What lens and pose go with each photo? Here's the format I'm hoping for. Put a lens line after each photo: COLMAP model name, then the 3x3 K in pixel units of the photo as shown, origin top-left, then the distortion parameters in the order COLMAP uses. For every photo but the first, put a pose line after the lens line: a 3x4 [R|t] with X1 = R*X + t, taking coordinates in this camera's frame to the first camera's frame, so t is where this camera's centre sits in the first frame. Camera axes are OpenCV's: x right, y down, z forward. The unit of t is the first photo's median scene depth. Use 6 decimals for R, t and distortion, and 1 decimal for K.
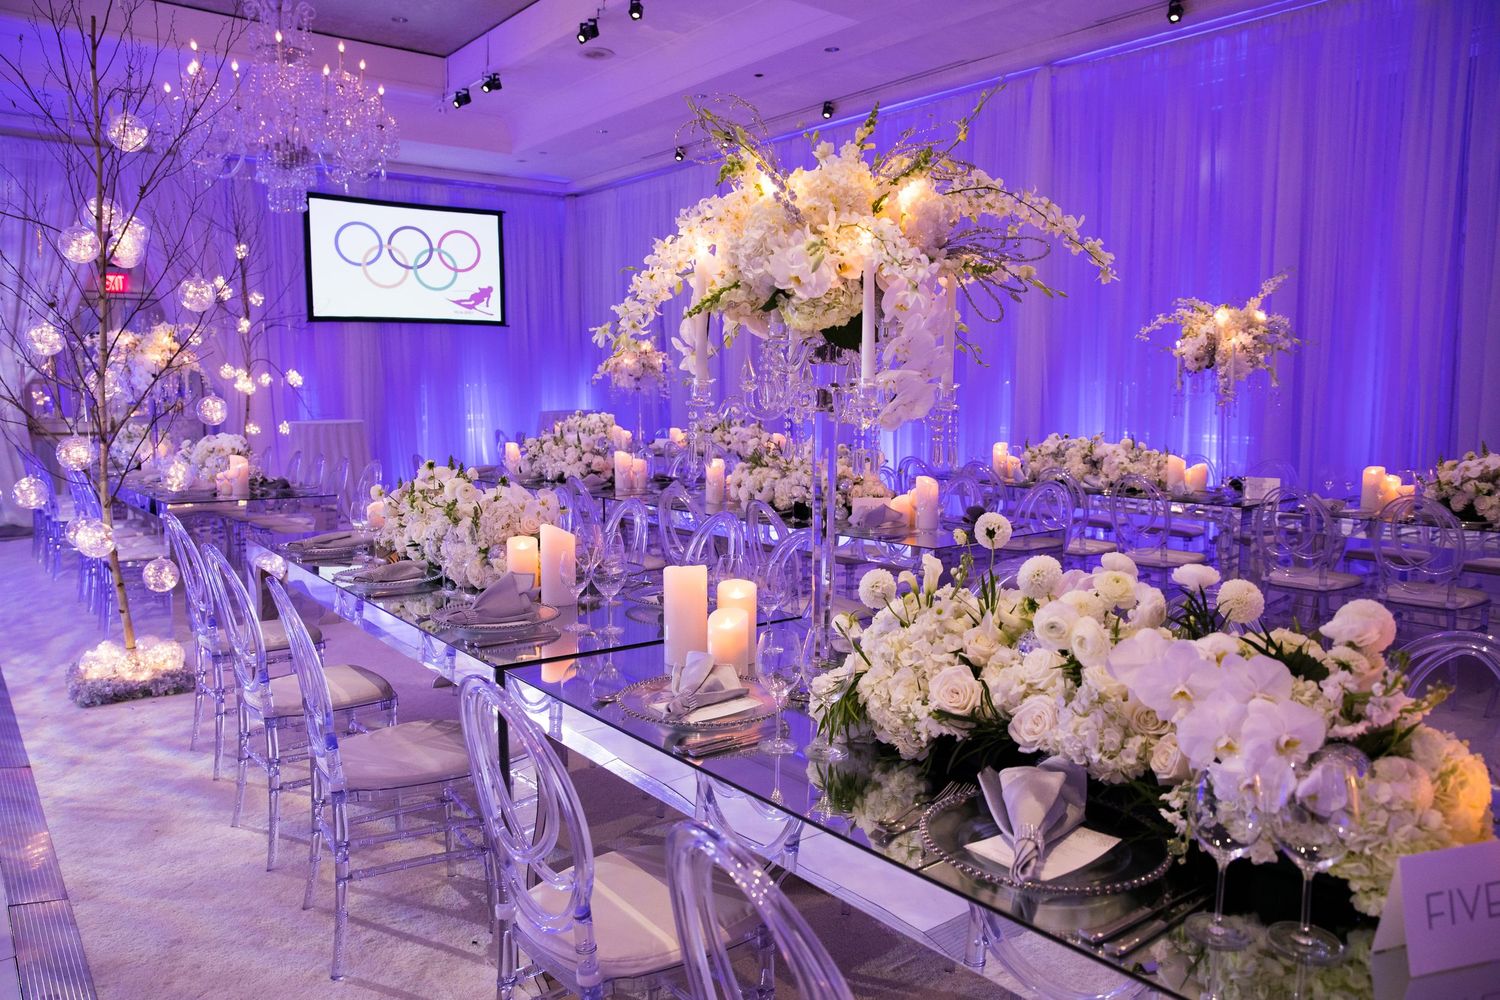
lens RADIAL K [[1047.8, 0, 750.0], [0, 1047.8, 500.0], [0, 0, 1]] dist [-0.092185, 0.000596]
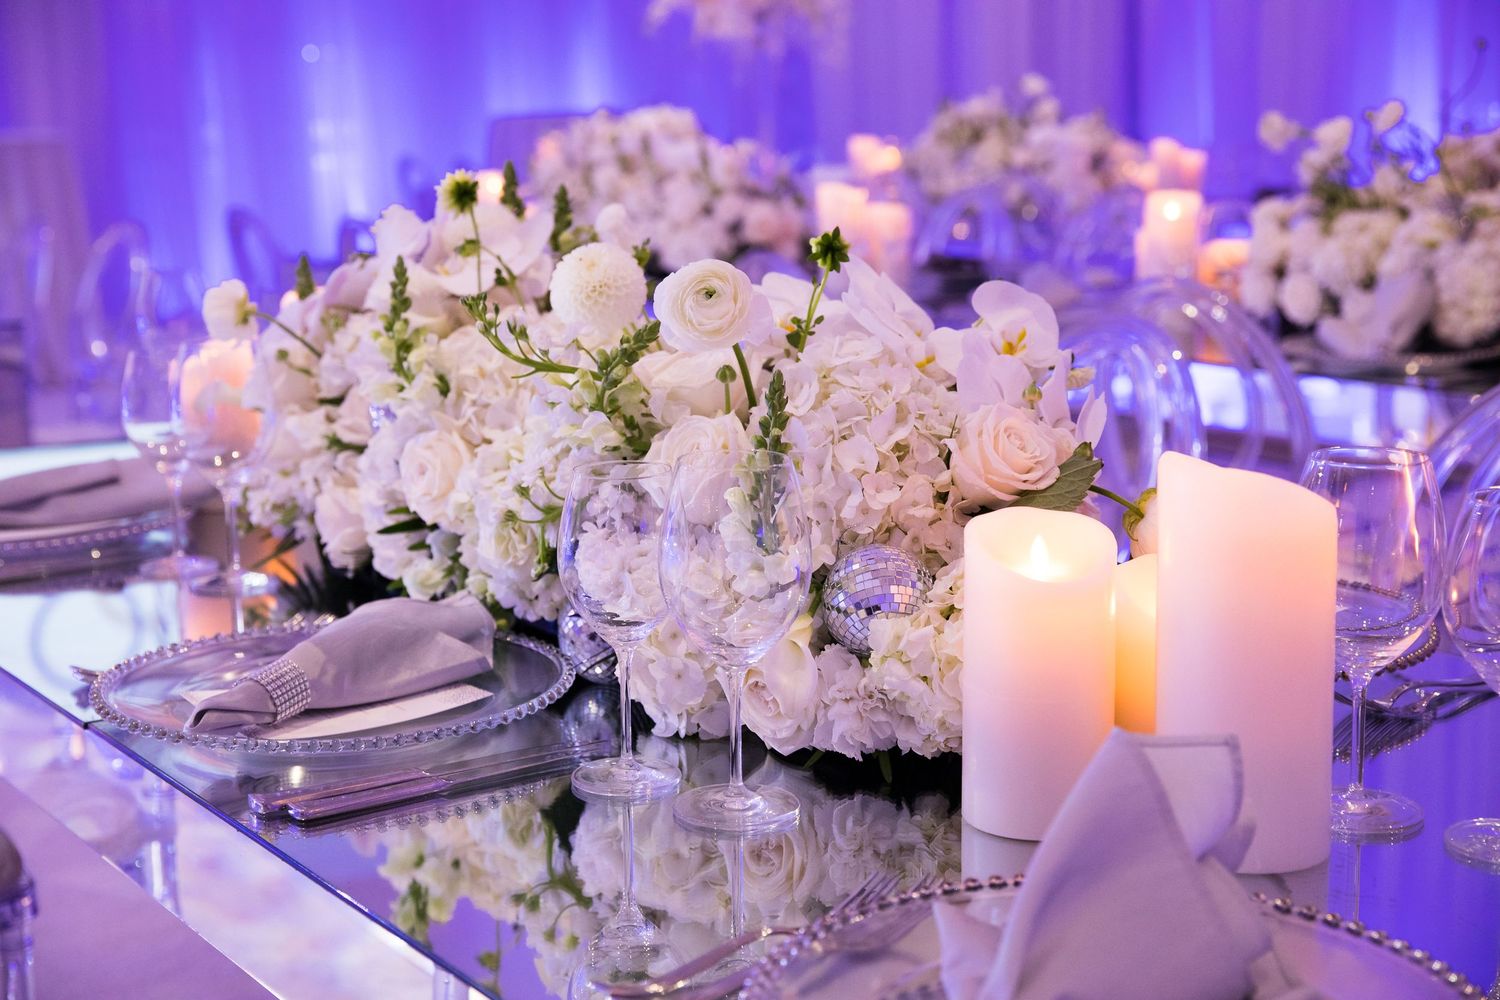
lens RADIAL K [[2307.3, 0, 750.0], [0, 2307.3, 500.0], [0, 0, 1]] dist [0.171034, -0.000215]
pose [[0.997267, -0.012485, -0.072818, -0.320686], [0.018079, 0.996892, 0.076671, -0.004476], [0.071634, -0.077778, 0.994394, 0.732642]]
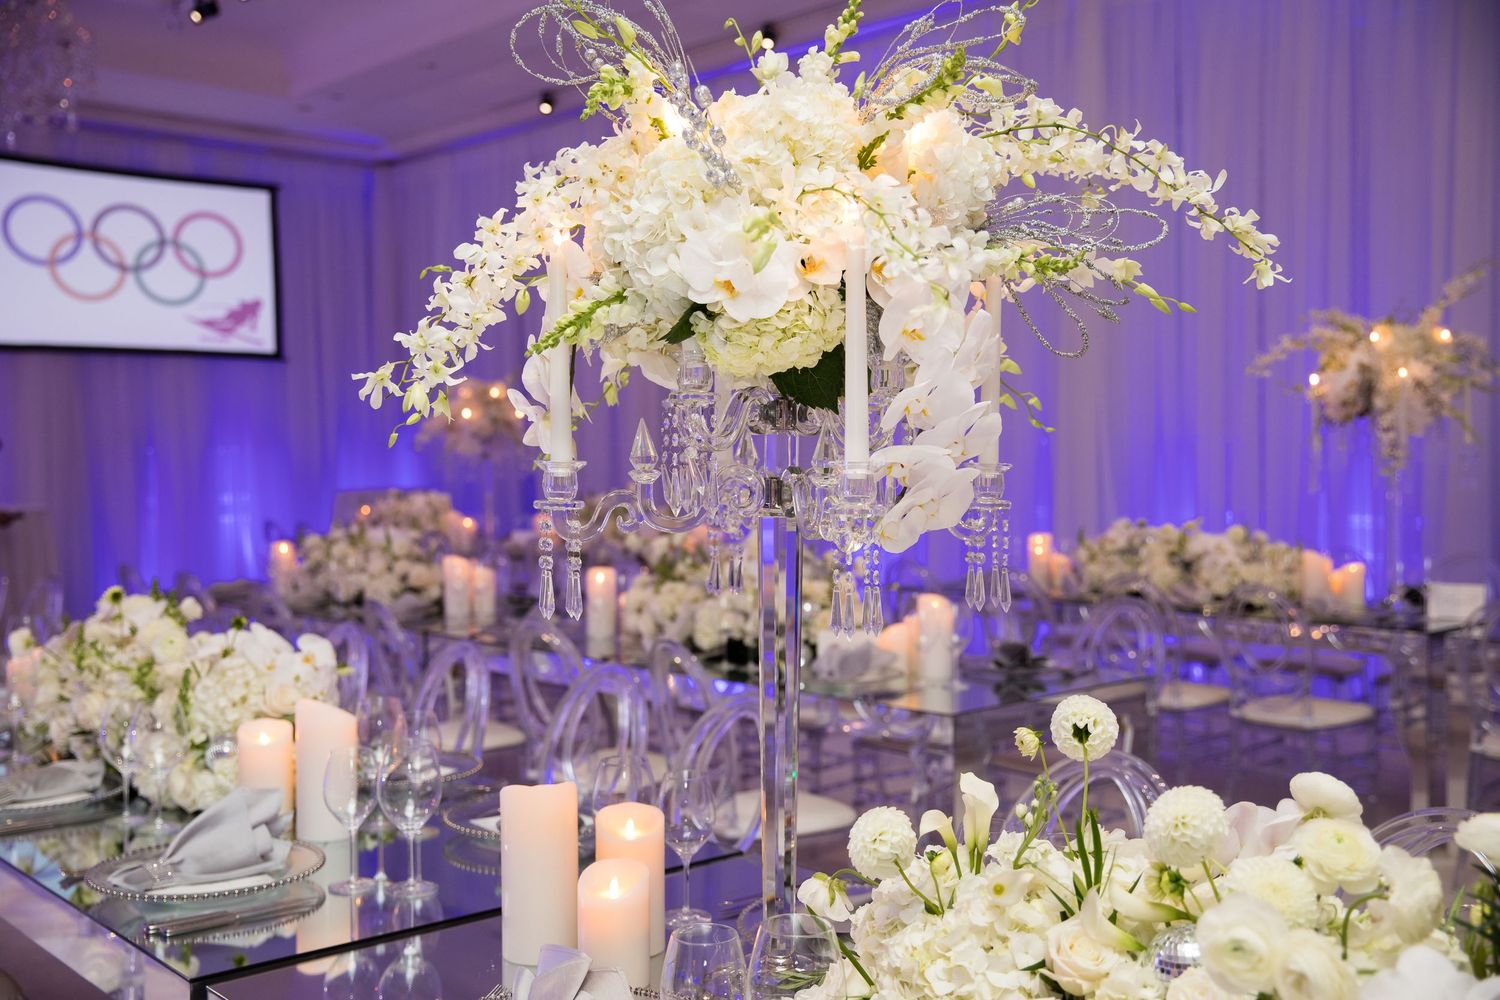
lens RADIAL K [[1551.1, 0, 750.0], [0, 1551.1, 500.0], [0, 0, 1]] dist [0.019775, 0.016353]
pose [[0.998209, -0.010639, 0.058867, 0.005139], [0.014978, 0.997164, -0.073756, -0.027300], [-0.057915, 0.074506, 0.995537, 0.138367]]
